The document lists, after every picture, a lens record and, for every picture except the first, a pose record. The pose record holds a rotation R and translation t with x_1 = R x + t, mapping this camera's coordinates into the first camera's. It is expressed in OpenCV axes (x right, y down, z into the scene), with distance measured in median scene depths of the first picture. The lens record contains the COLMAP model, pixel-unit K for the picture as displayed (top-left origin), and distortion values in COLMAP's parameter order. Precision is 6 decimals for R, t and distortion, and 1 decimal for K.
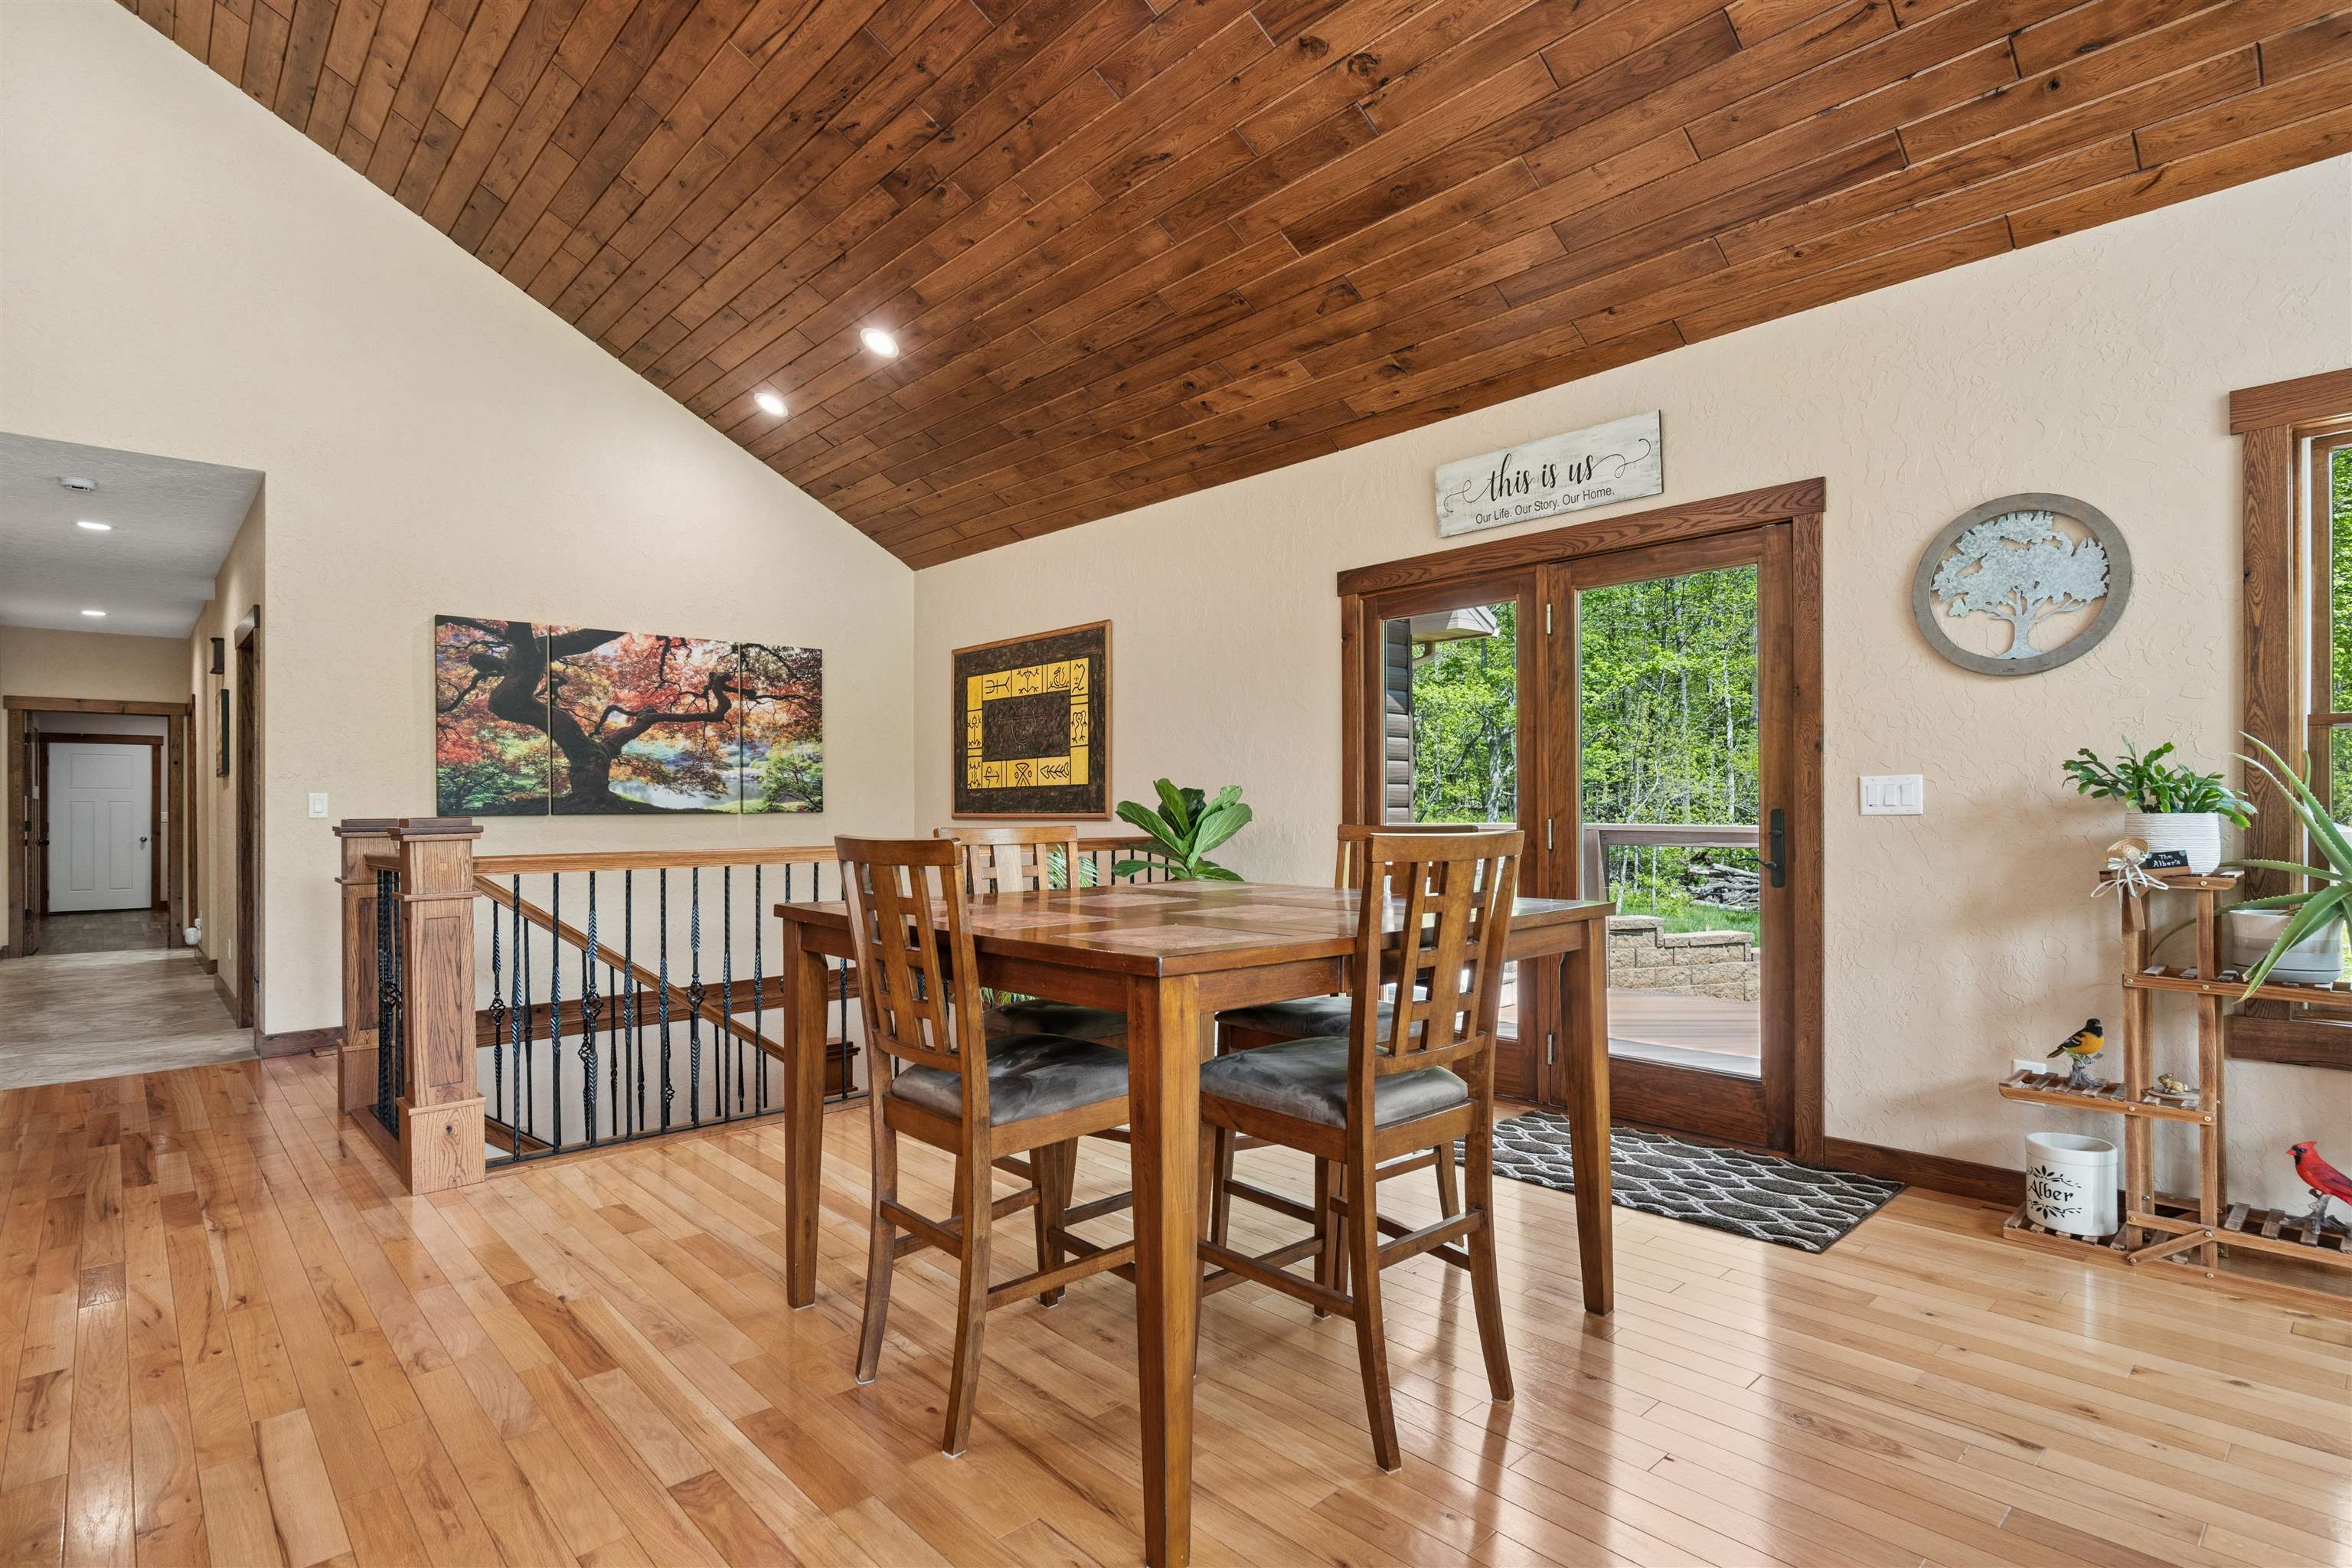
lens RADIAL K [[1160.4, 0, 1174.0], [0, 1160.4, 800.4], [0, 0, 1]] dist [-0.003633, 0.001496]
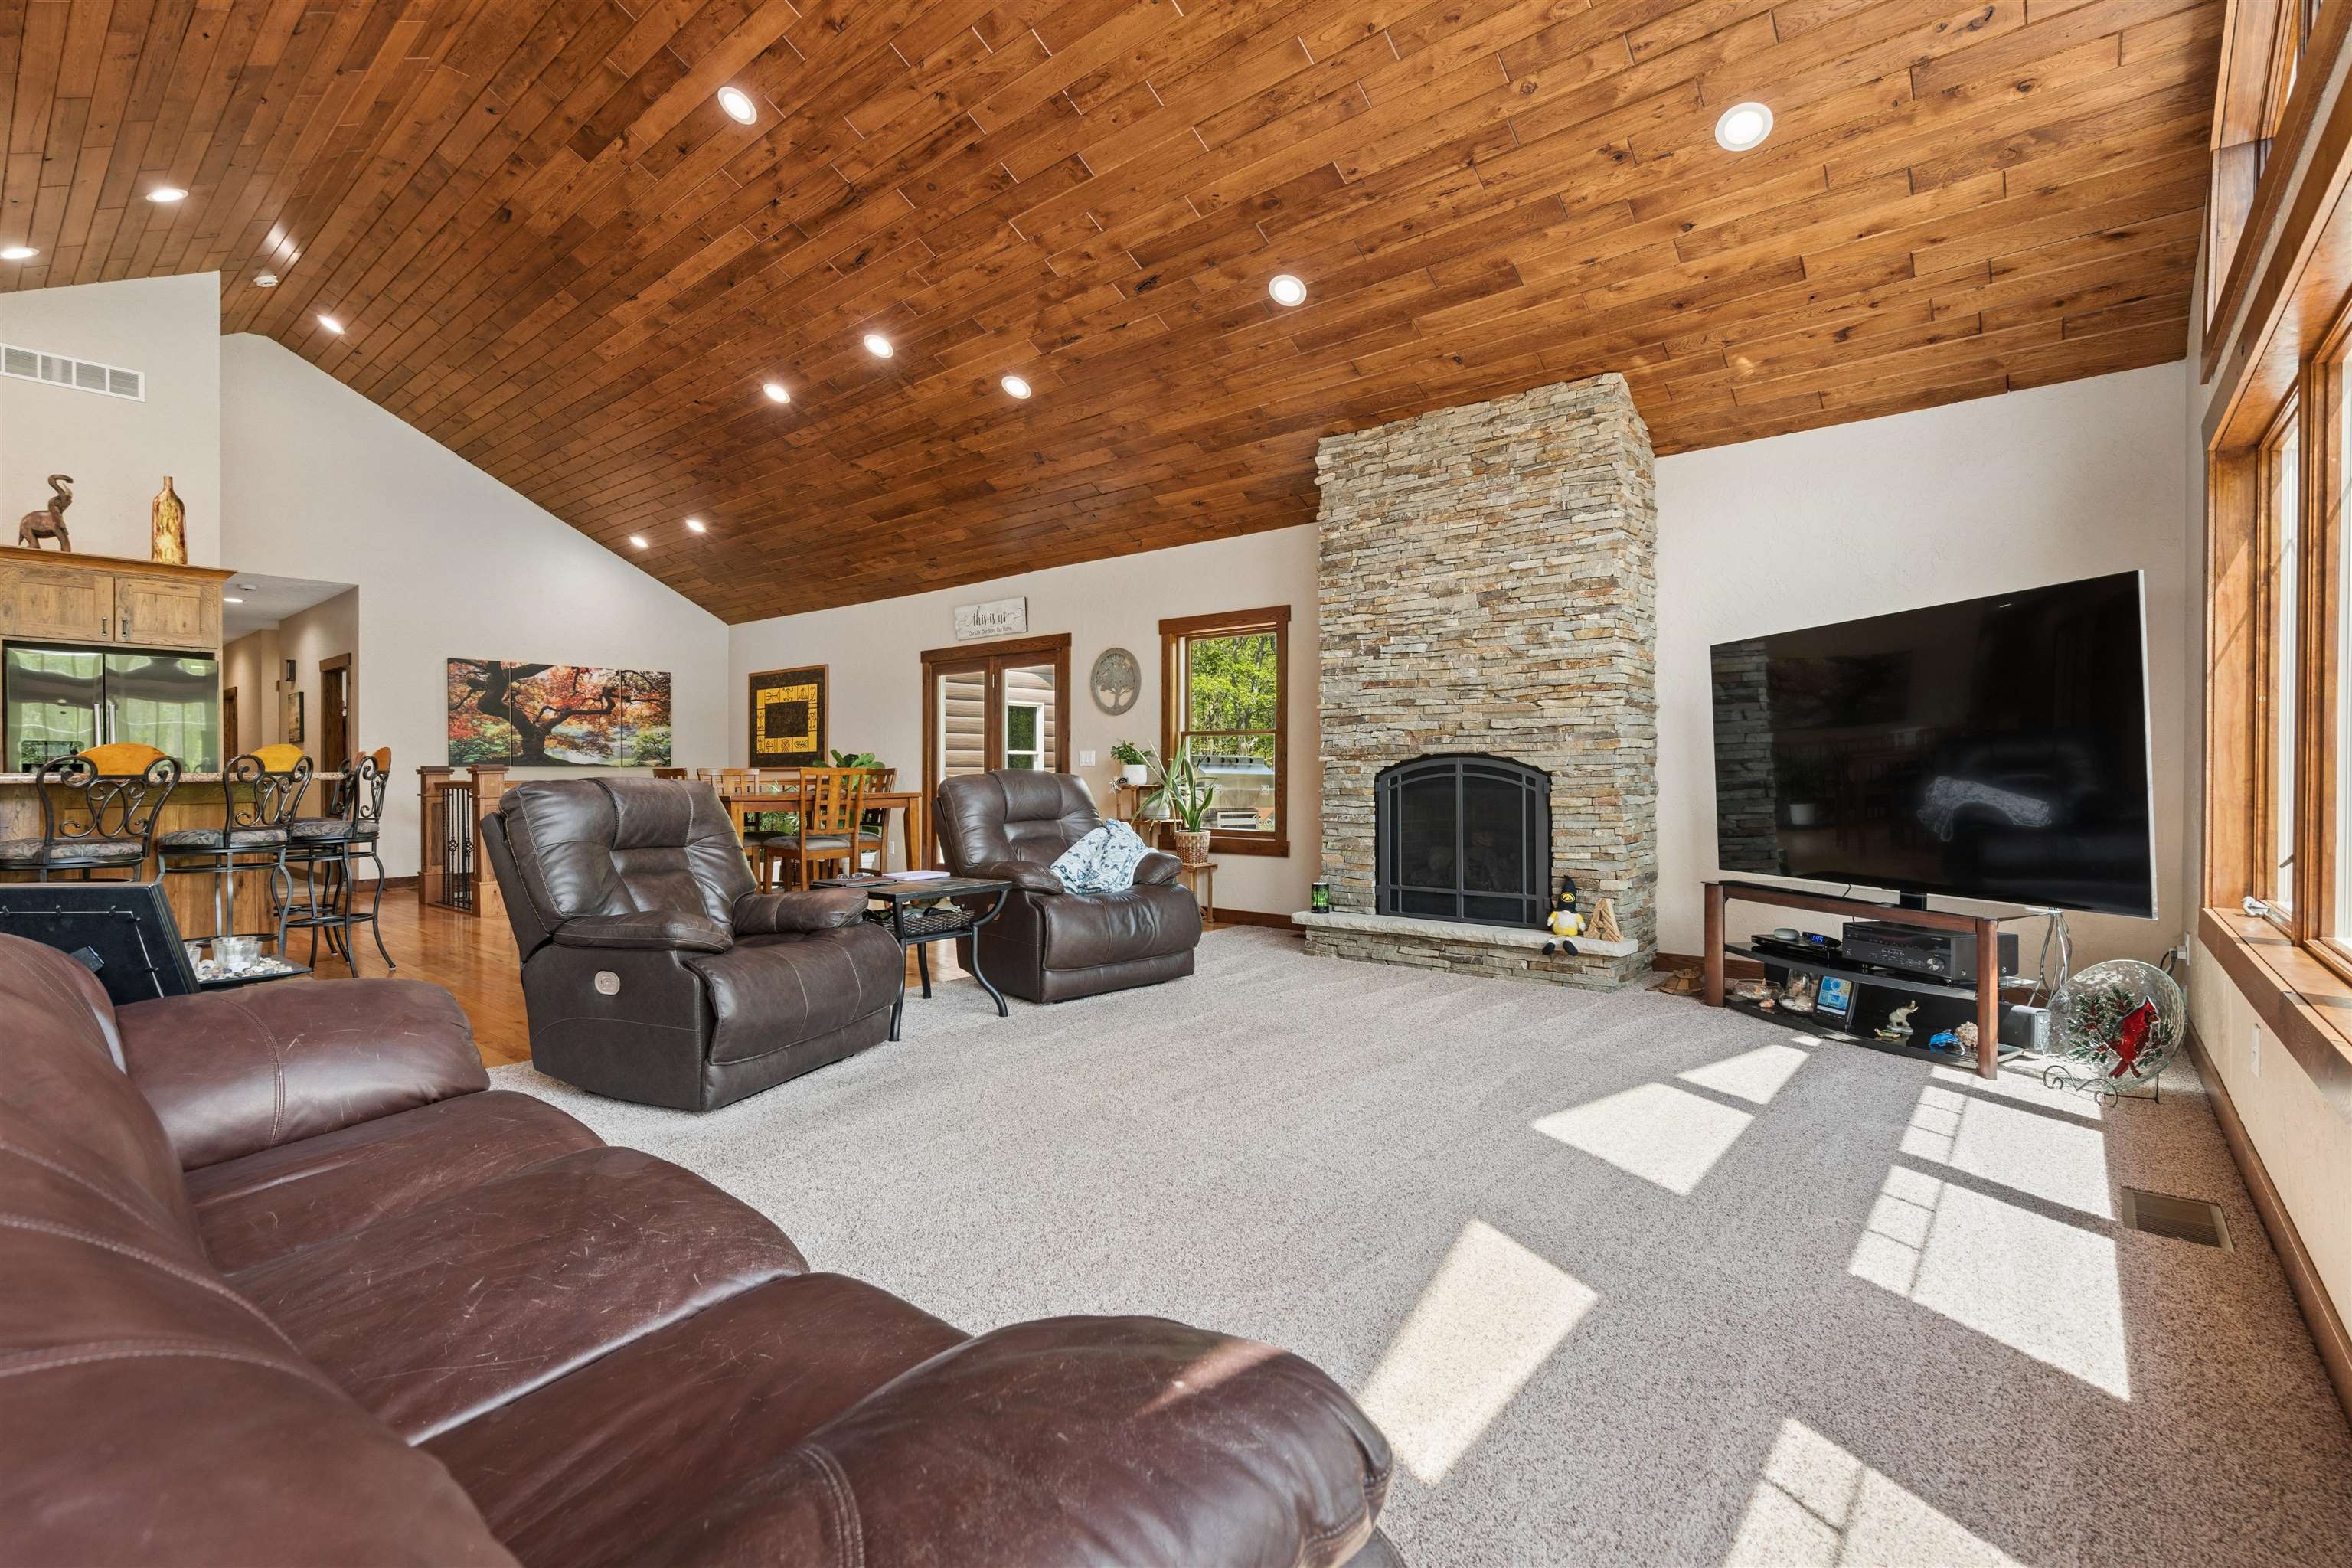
lens RADIAL K [[1061.1, 0, 1167.9], [0, 1061.1, 774.8], [0, 0, 1]] dist [-0.007411, 0.002414]
pose [[0.992873, 0.004015, 0.119105, 0.294007], [-0.005090, 0.999949, 0.008725, 0.006125], [-0.119064, -0.009269, 0.992843, -0.789230]]
